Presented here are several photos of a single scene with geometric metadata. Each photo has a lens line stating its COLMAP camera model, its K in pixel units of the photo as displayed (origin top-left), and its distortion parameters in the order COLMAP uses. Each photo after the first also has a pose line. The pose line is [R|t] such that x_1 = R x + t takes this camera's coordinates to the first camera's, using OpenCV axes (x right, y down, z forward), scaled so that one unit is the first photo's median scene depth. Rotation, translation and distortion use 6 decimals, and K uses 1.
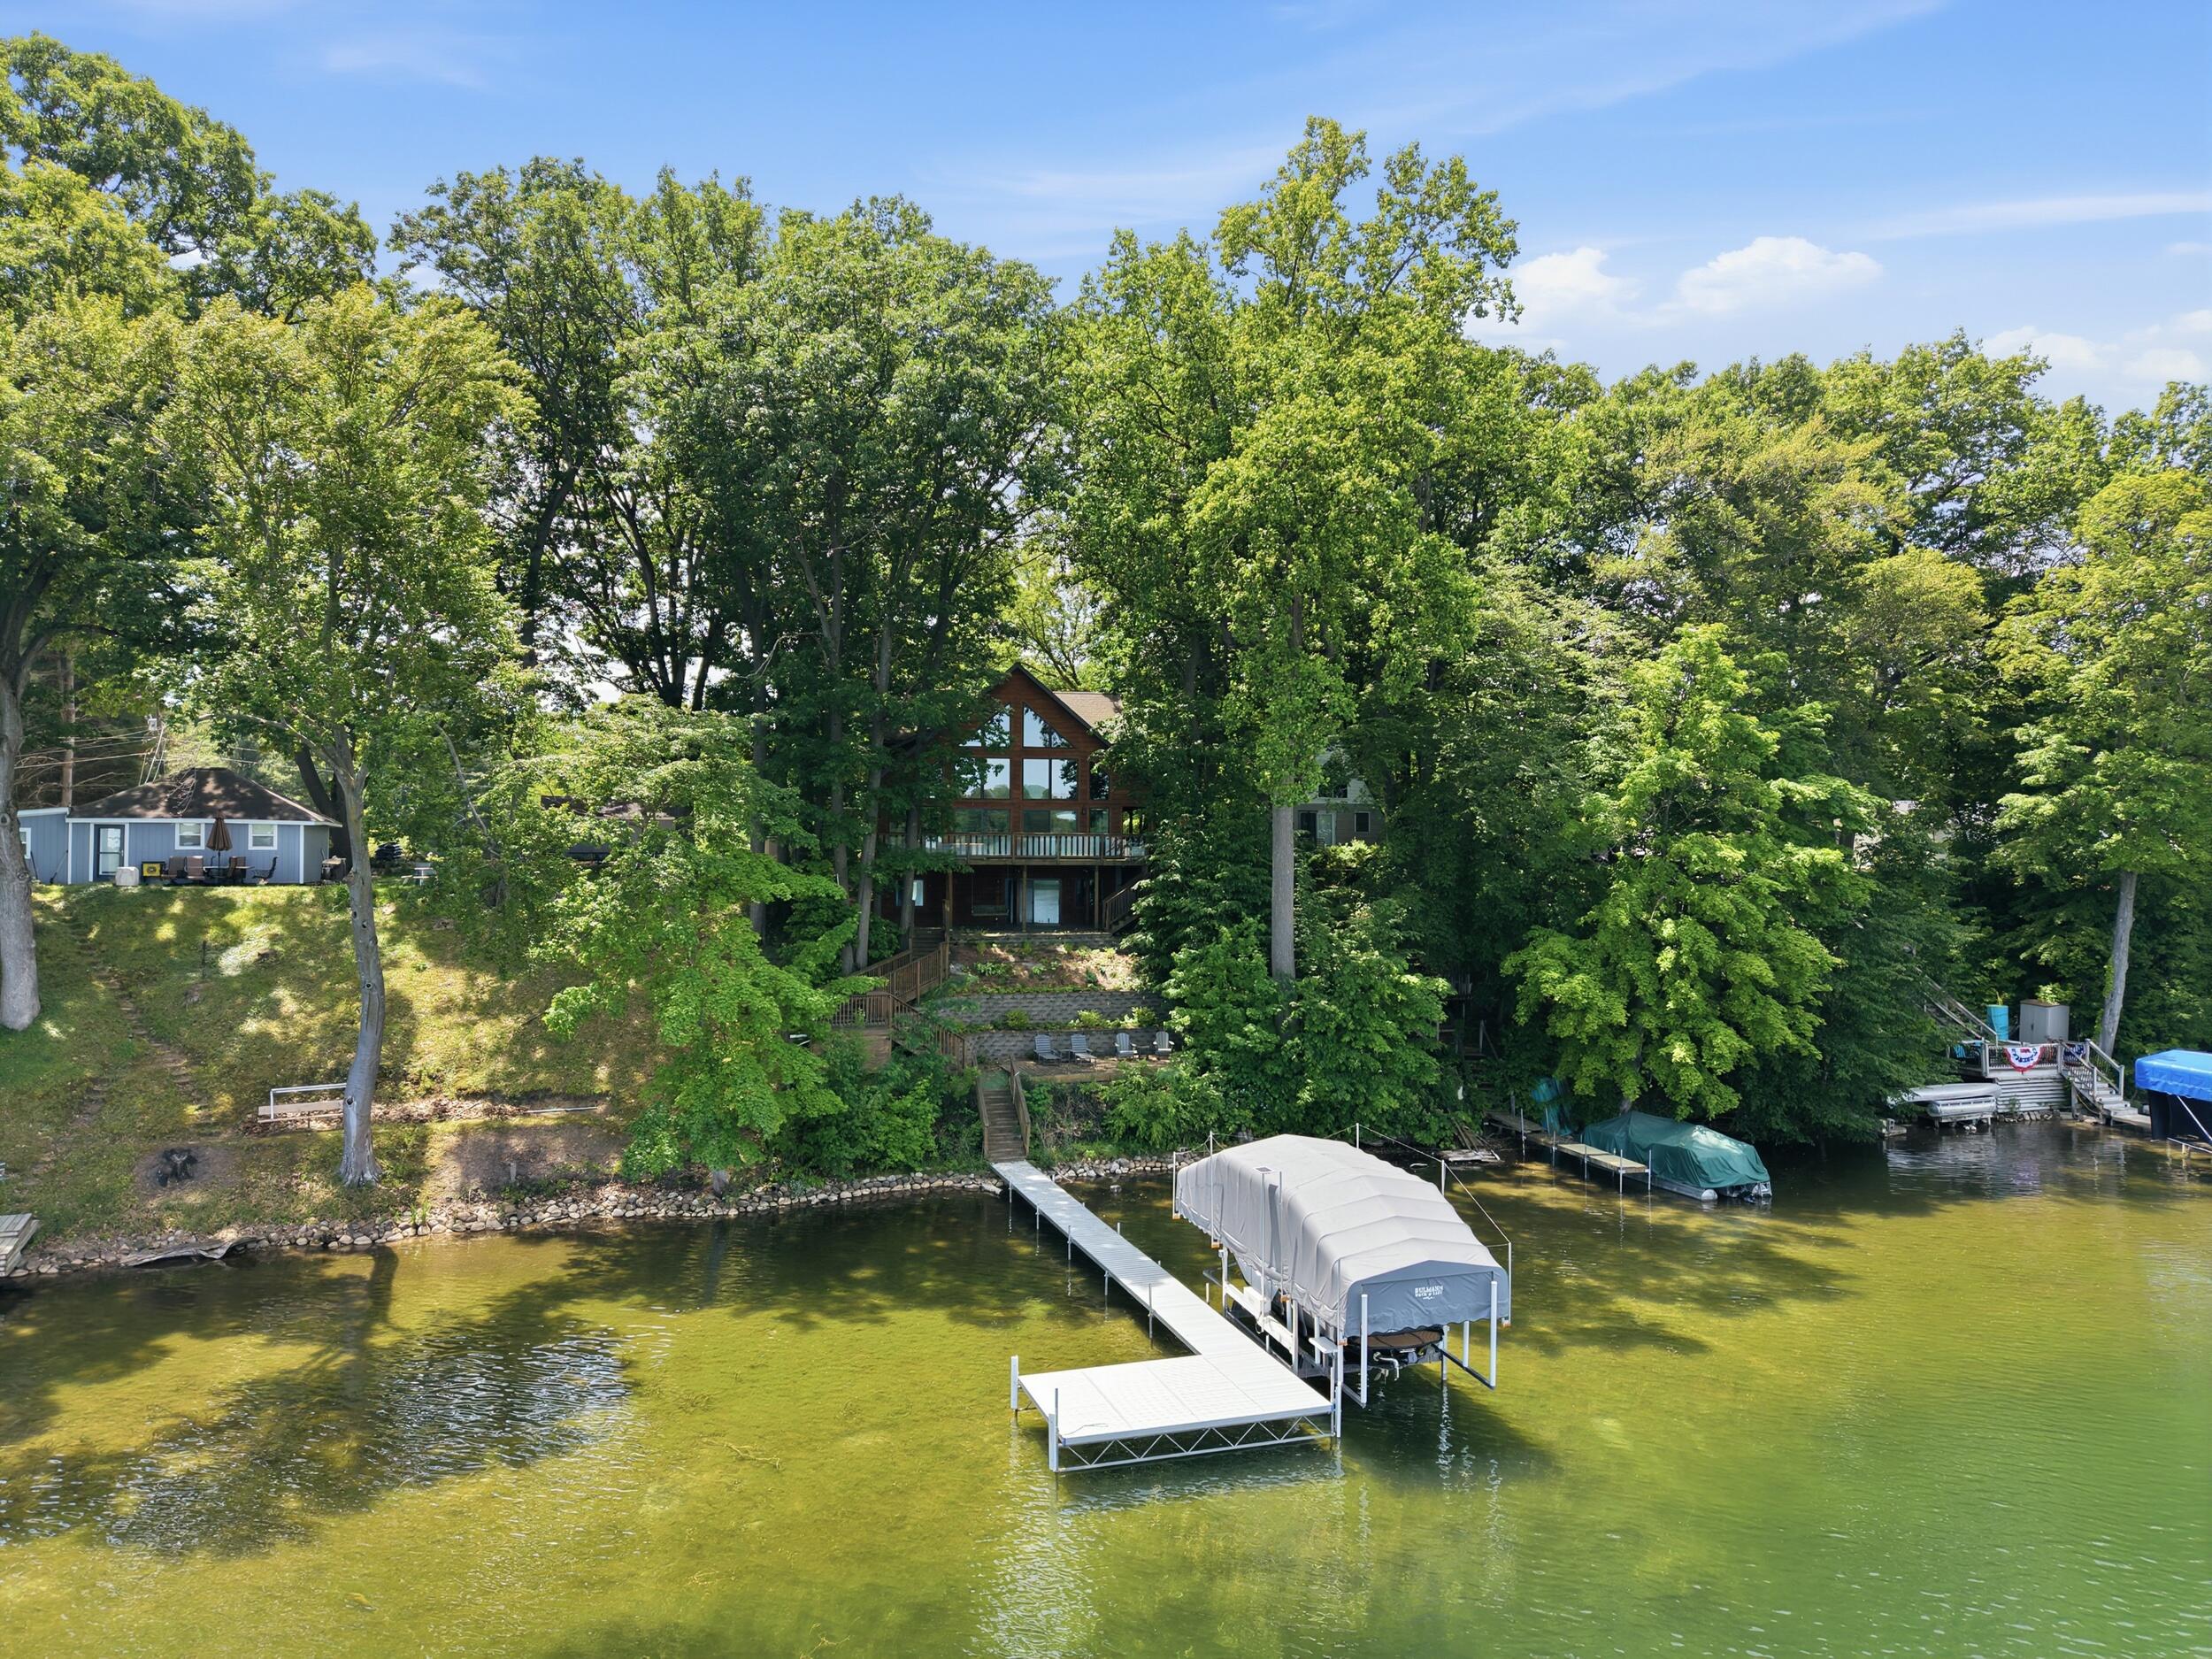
lens RADIAL K [[1461.5, 0, 1106.0], [0, 1461.5, 829.5], [0, 0, 1]] dist [0.047693, -0.116266]
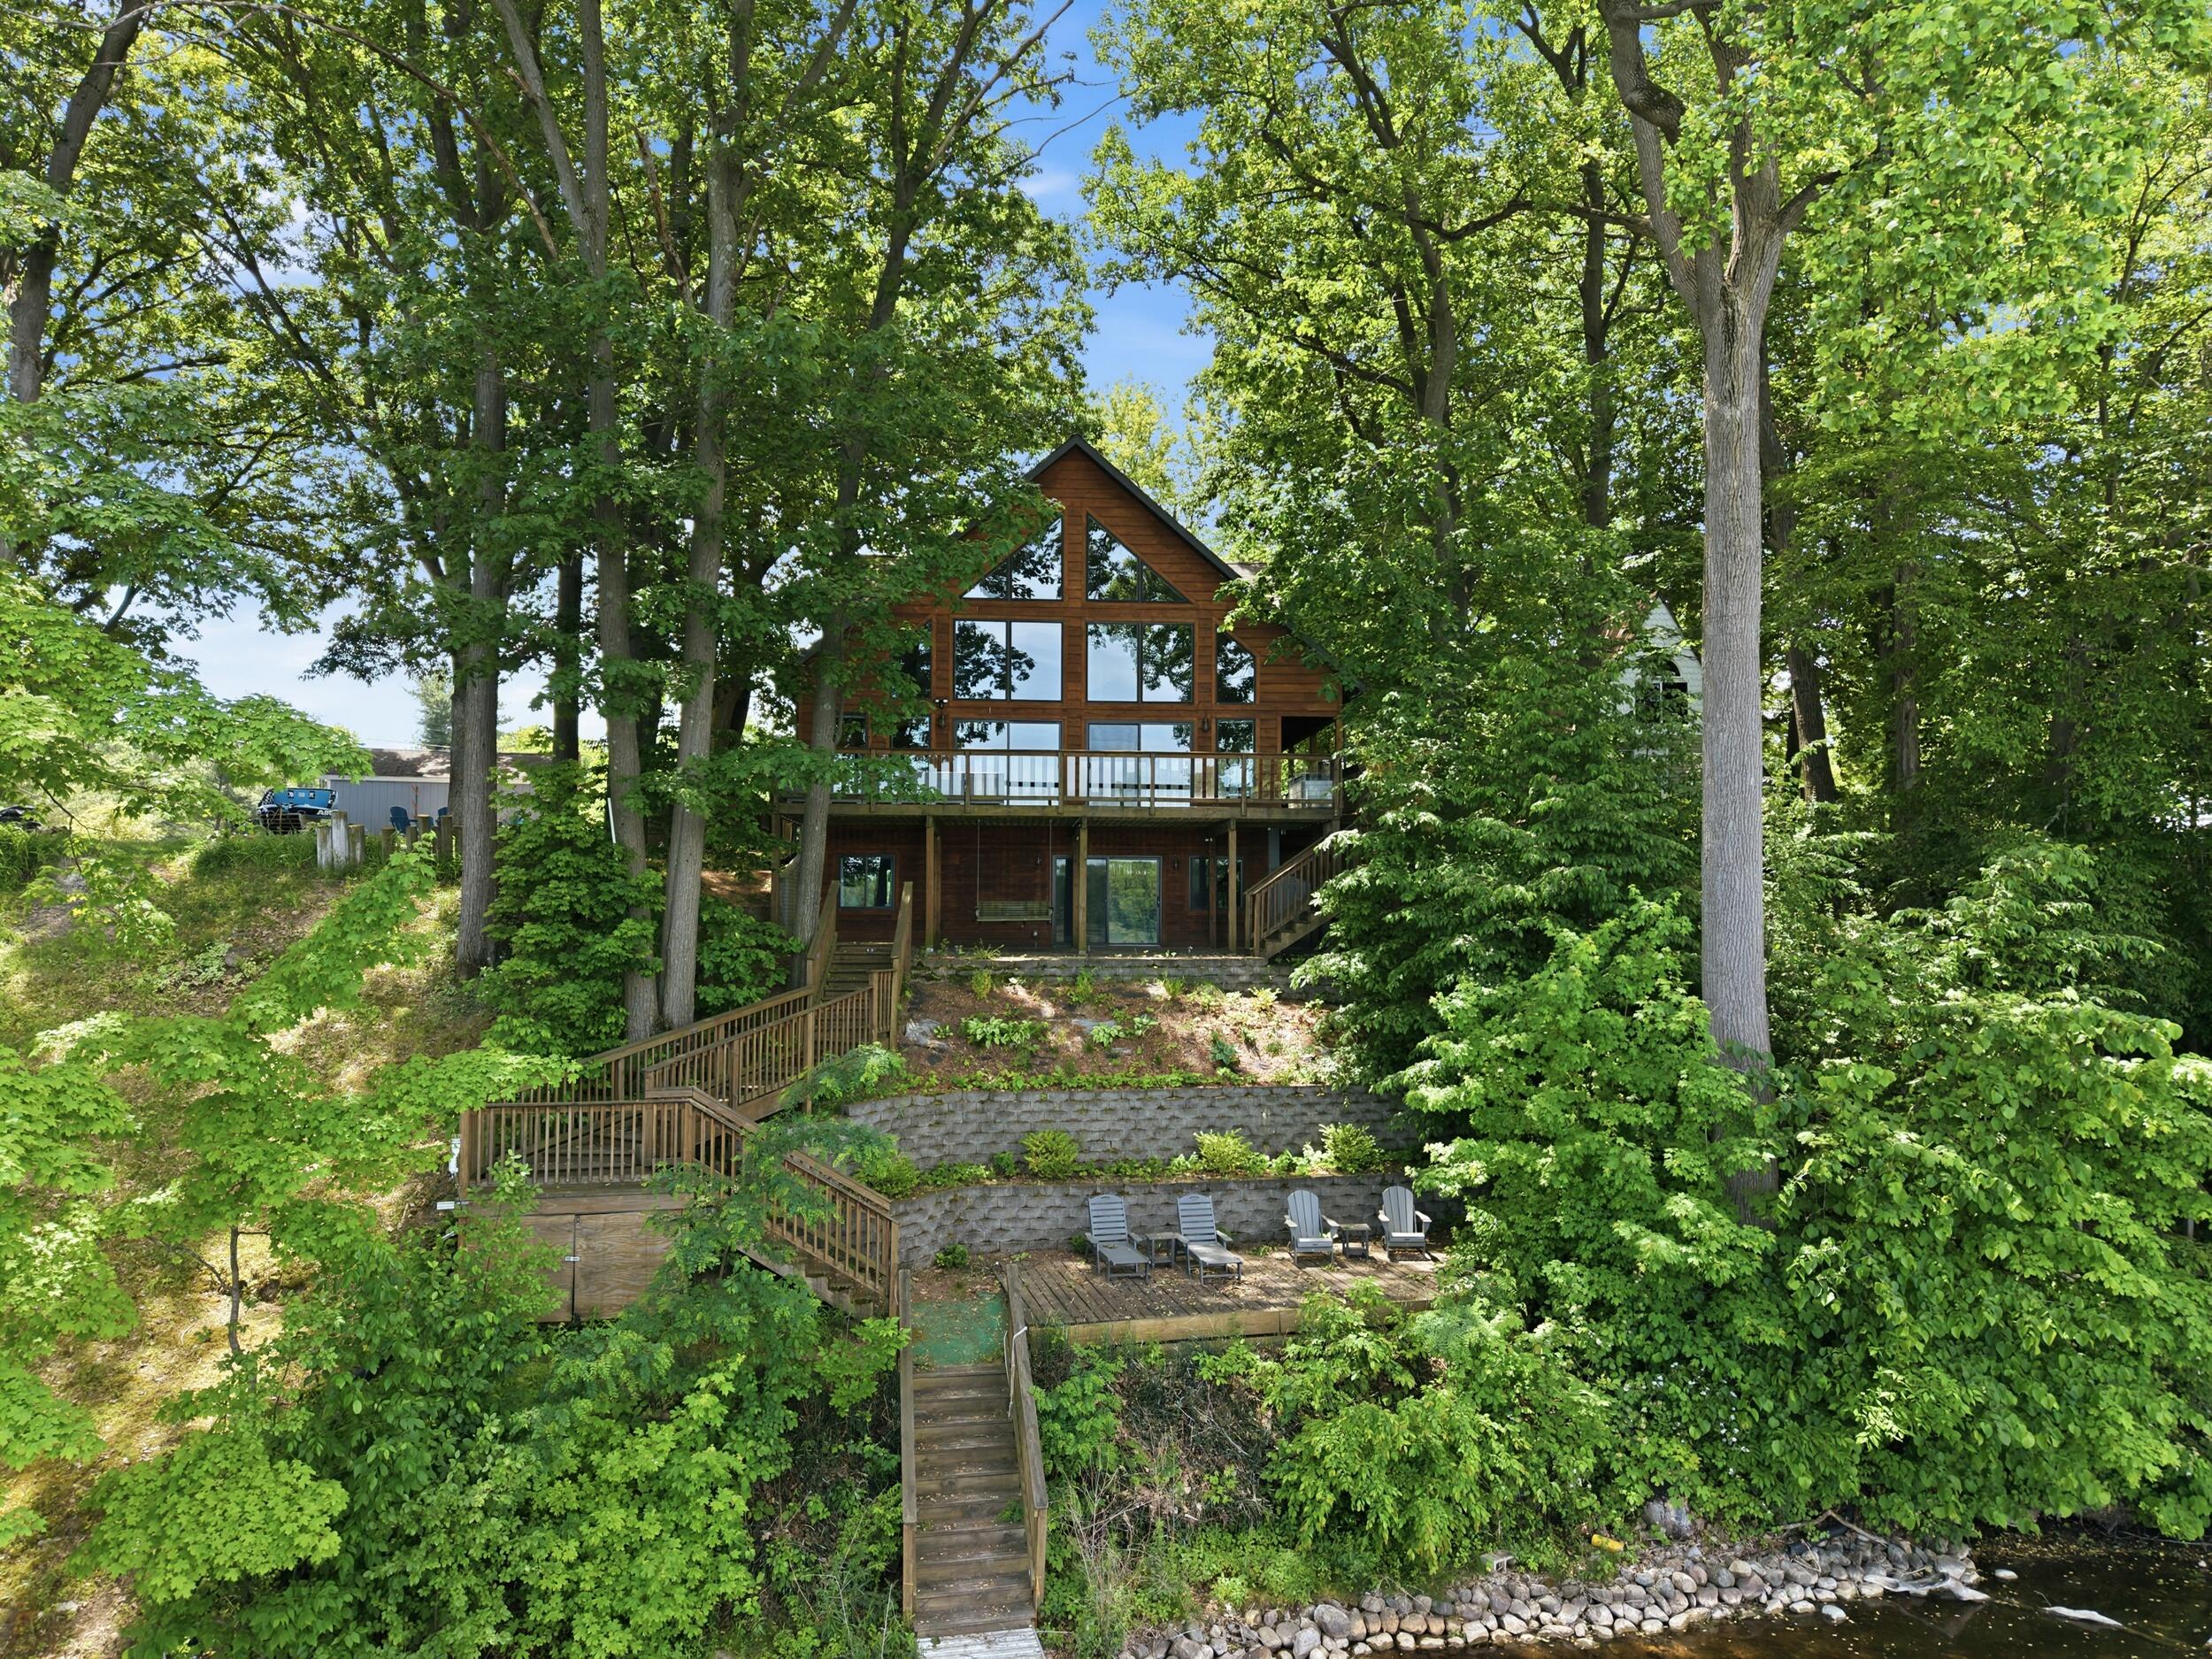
lens RADIAL K [[1526.8, 0, 1031.1], [0, 1526.8, 784.7], [0, 0, 1]] dist [-0.003724, -0.004369]
pose [[0.991670, -0.010354, -0.128385, -0.009723], [0.001752, 0.997756, -0.066935, 0.062299], [0.128790, 0.066153, 0.989463, 0.649917]]
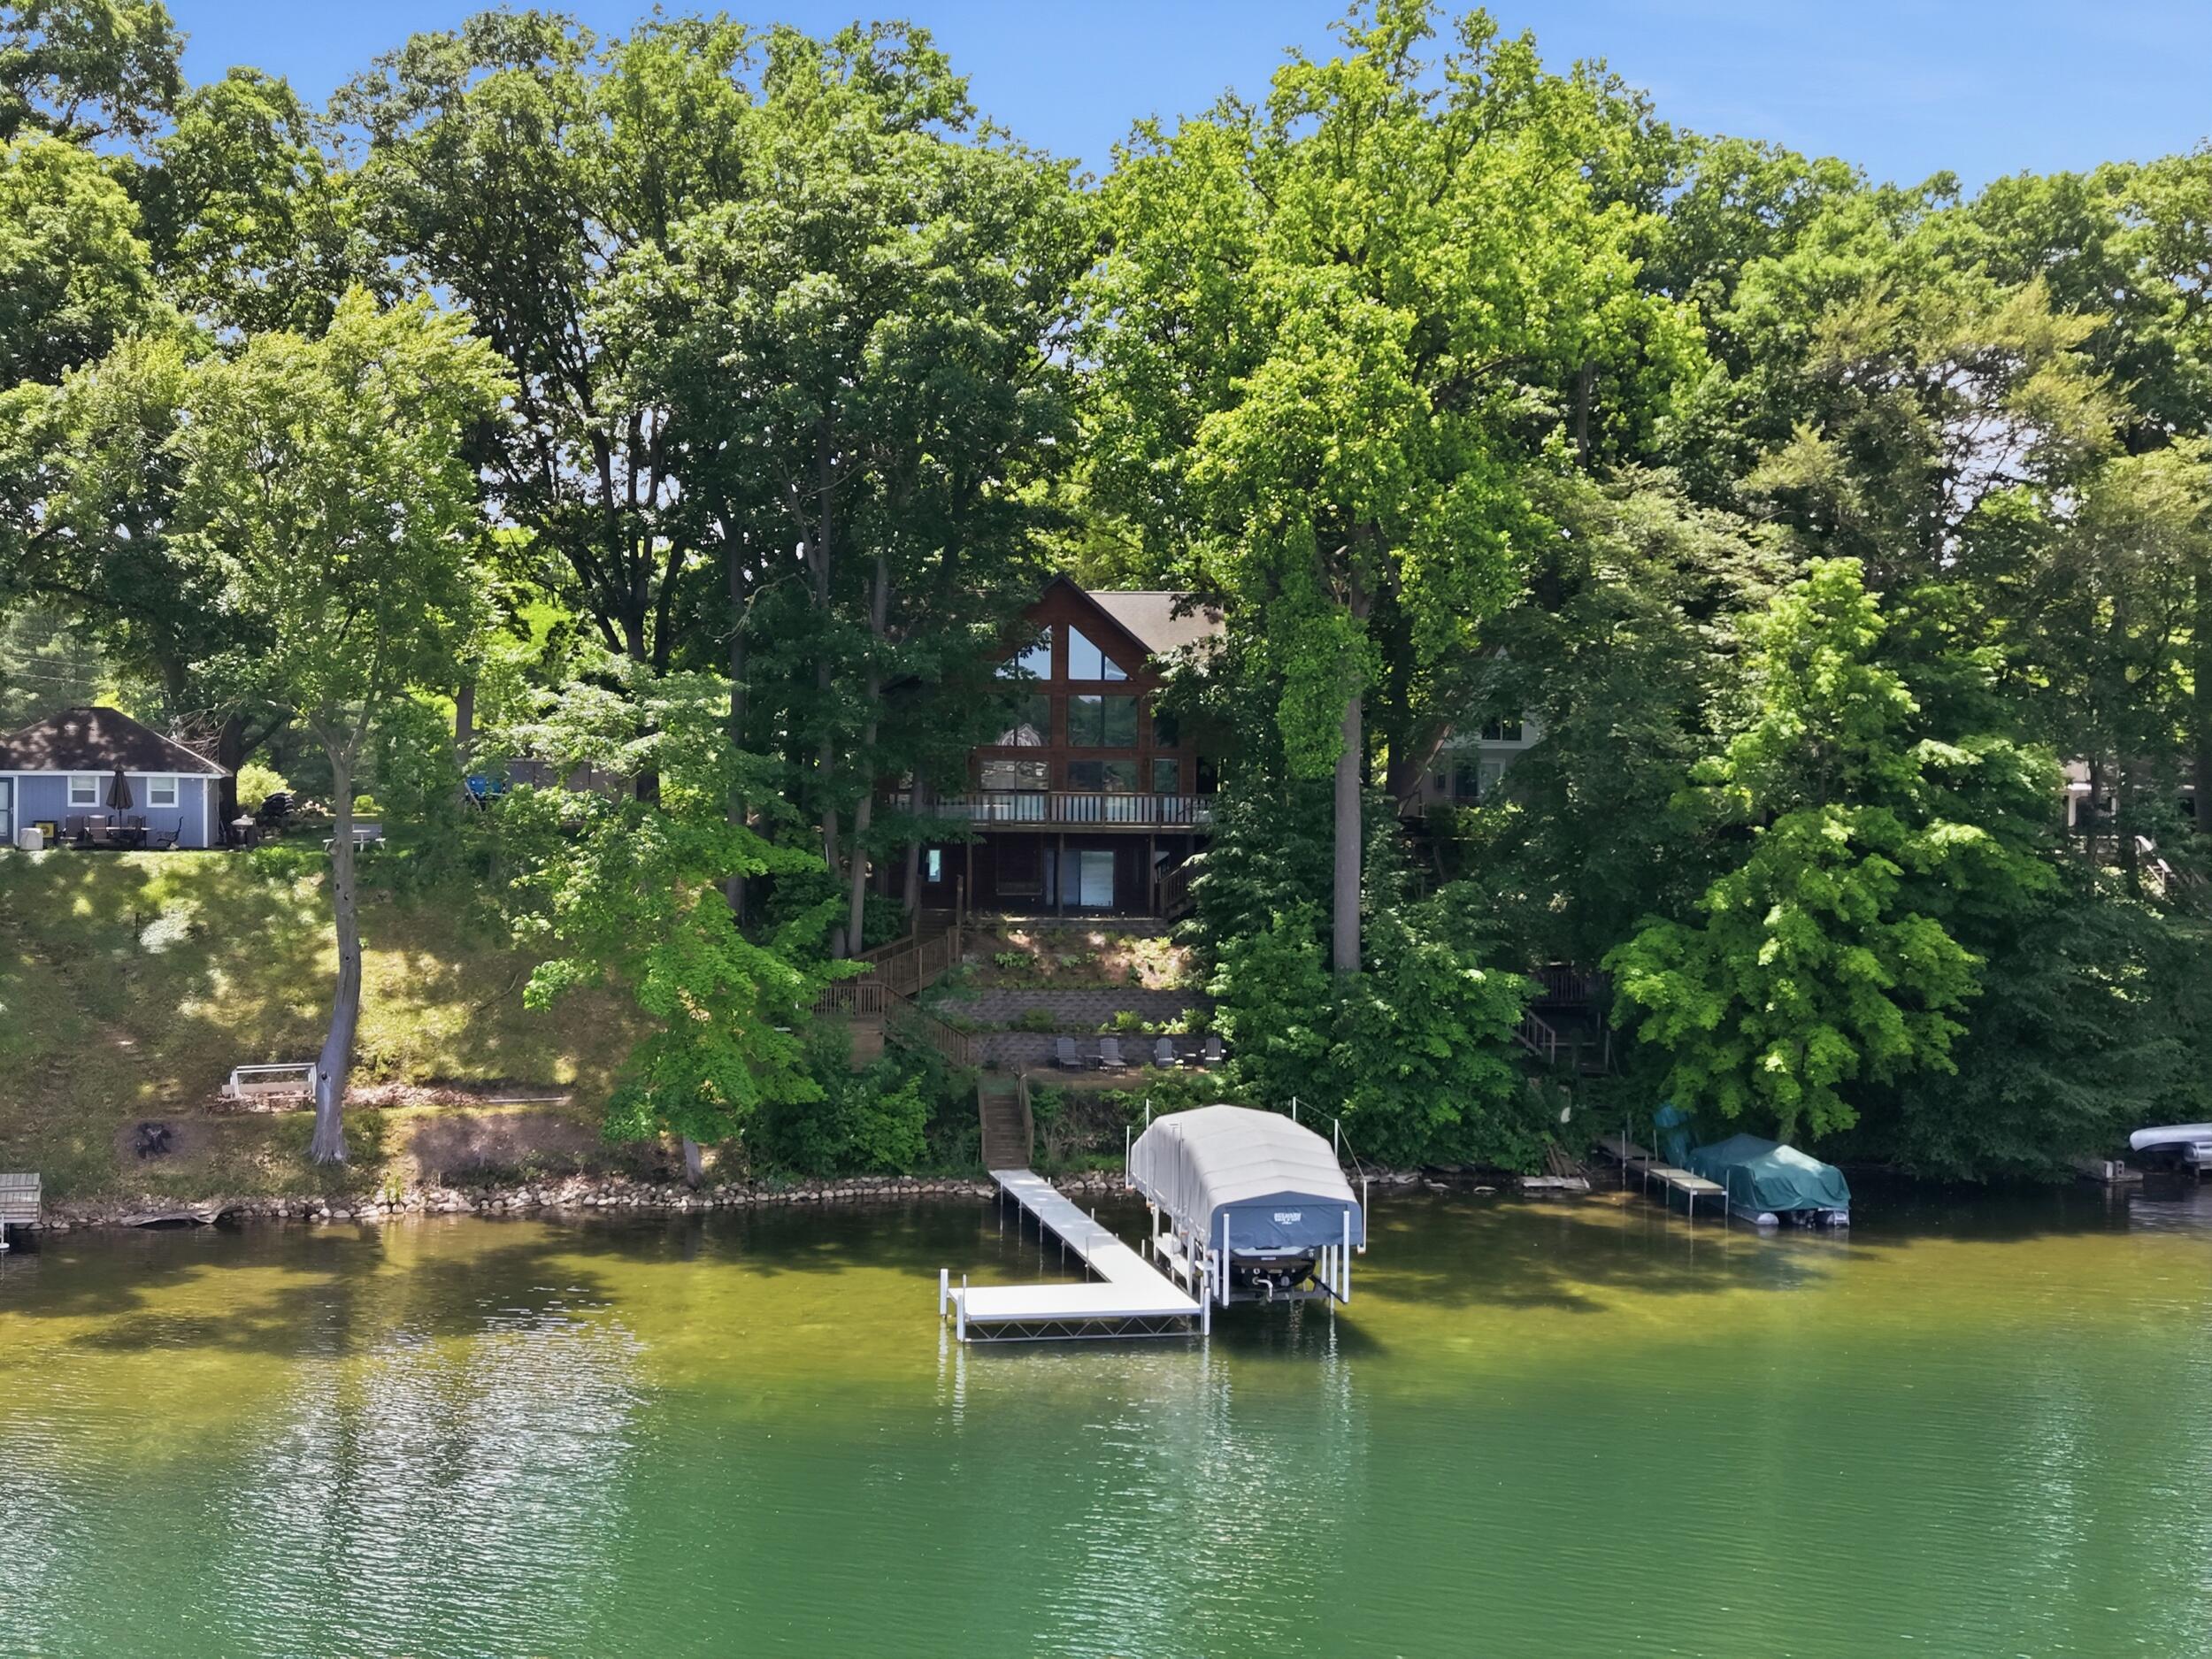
lens RADIAL K [[2707.4, 0, 1106.0], [0, 2707.4, 829.5], [0, 0, 1]] dist [-0.005274, 0.001046]
pose [[0.994856, 0.009425, -0.100855, 0.155957], [-0.006051, 0.999413, 0.033707, -0.036707], [0.101114, -0.032923, 0.994330, -0.625955]]
